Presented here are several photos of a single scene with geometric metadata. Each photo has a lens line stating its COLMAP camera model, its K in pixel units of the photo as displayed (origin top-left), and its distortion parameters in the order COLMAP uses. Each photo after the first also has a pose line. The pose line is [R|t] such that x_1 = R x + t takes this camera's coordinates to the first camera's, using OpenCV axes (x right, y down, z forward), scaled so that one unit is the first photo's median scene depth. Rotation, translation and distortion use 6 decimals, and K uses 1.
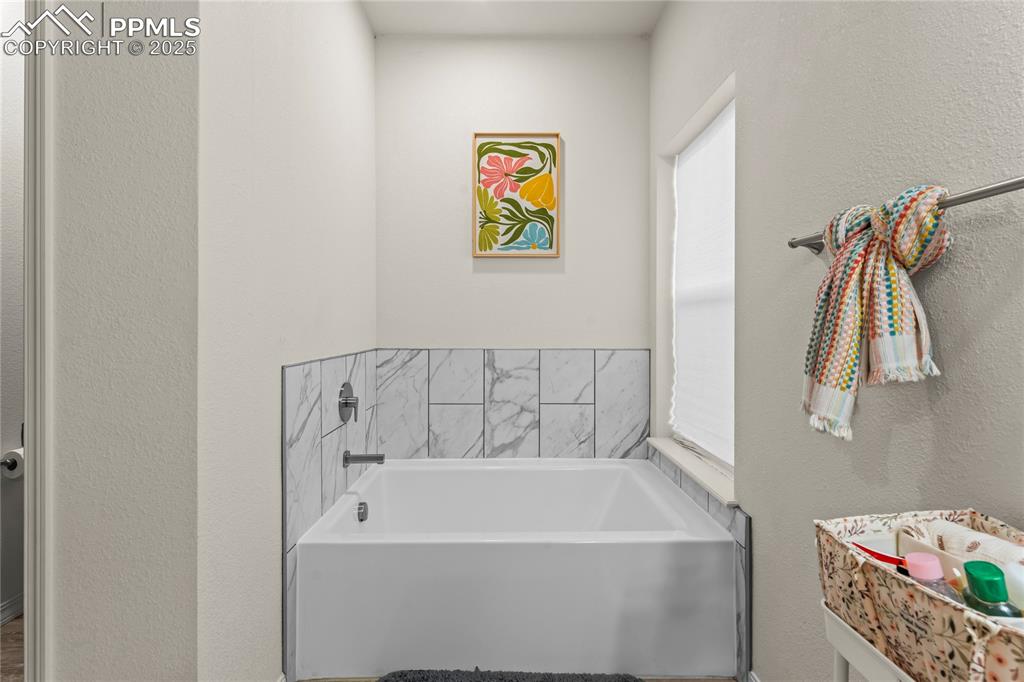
lens RADIAL K [[499.6, 0, 504.2], [0, 499.6, 323.0], [0, 0, 1]] dist [-0.001773, -0.001066]
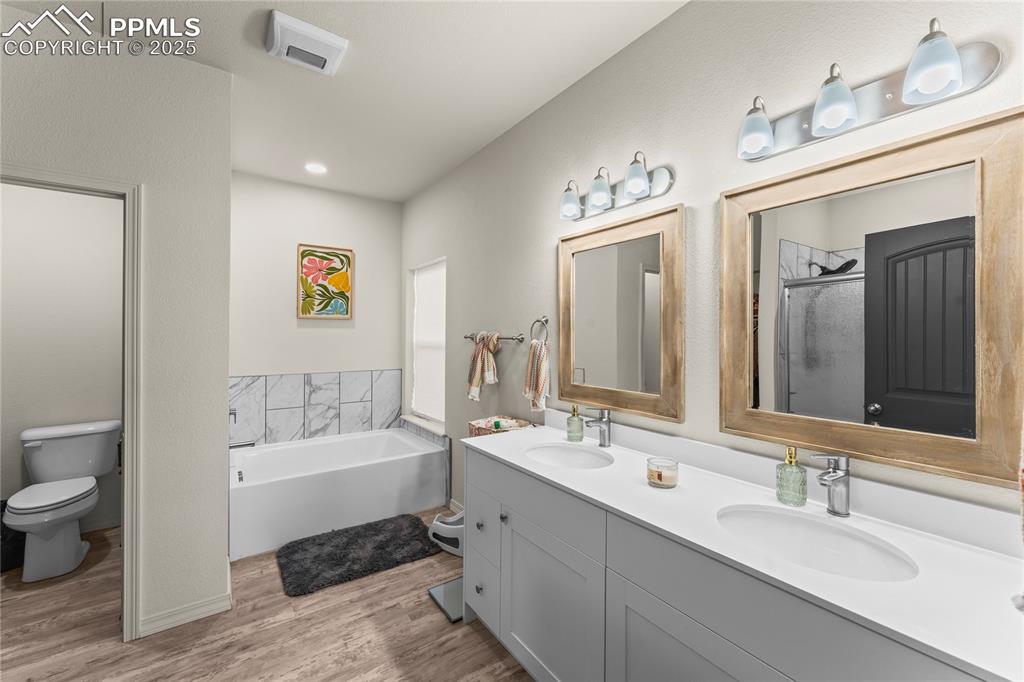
lens RADIAL K [[408.2, 0, 512.2], [0, 408.2, 336.6], [0, 0, 1]] dist [0.000671, 0.000098]
pose [[0.811534, 0.002185, 0.584301, -0.275161], [-0.005356, 0.999979, 0.003699, -0.080111], [-0.584280, -0.006131, 0.811529, -0.507654]]
